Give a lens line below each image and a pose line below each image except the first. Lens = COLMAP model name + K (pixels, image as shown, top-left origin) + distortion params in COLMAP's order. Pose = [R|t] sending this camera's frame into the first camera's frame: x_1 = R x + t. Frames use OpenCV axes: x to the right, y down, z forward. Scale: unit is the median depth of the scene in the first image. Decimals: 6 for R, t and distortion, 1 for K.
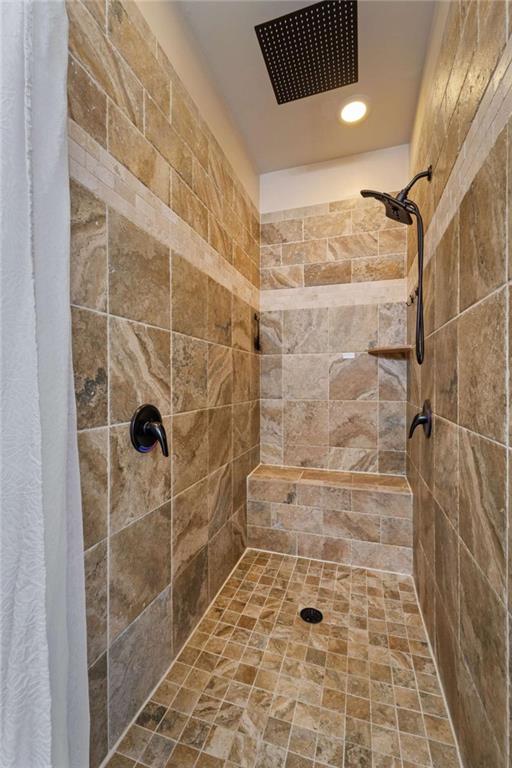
lens RADIAL K [[325.7, 0, 255.2], [0, 325.7, 383.3], [0, 0, 1]] dist [0.003007, 0.000617]
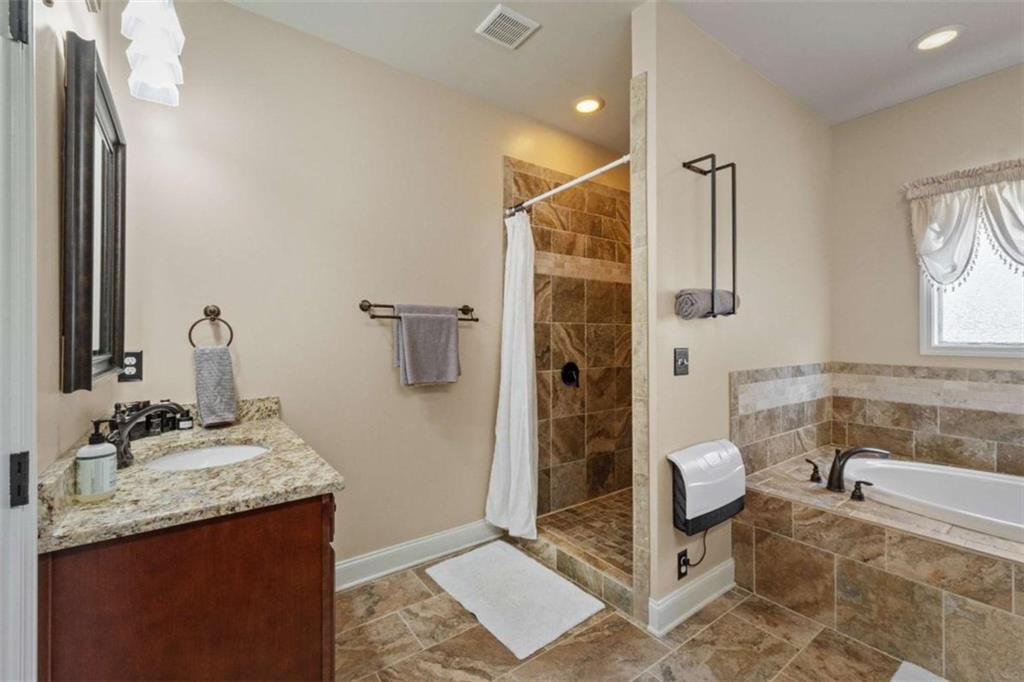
lens RADIAL K [[434.2, 0, 507.4], [0, 434.2, 334.4], [0, 0, 1]] dist [0.003007, 0.000617]
pose [[0.809086, 0.002550, -0.587685, 0.942217], [-0.005022, 0.999984, -0.002574, -0.098740], [0.587669, 0.005034, 0.809086, -1.426397]]
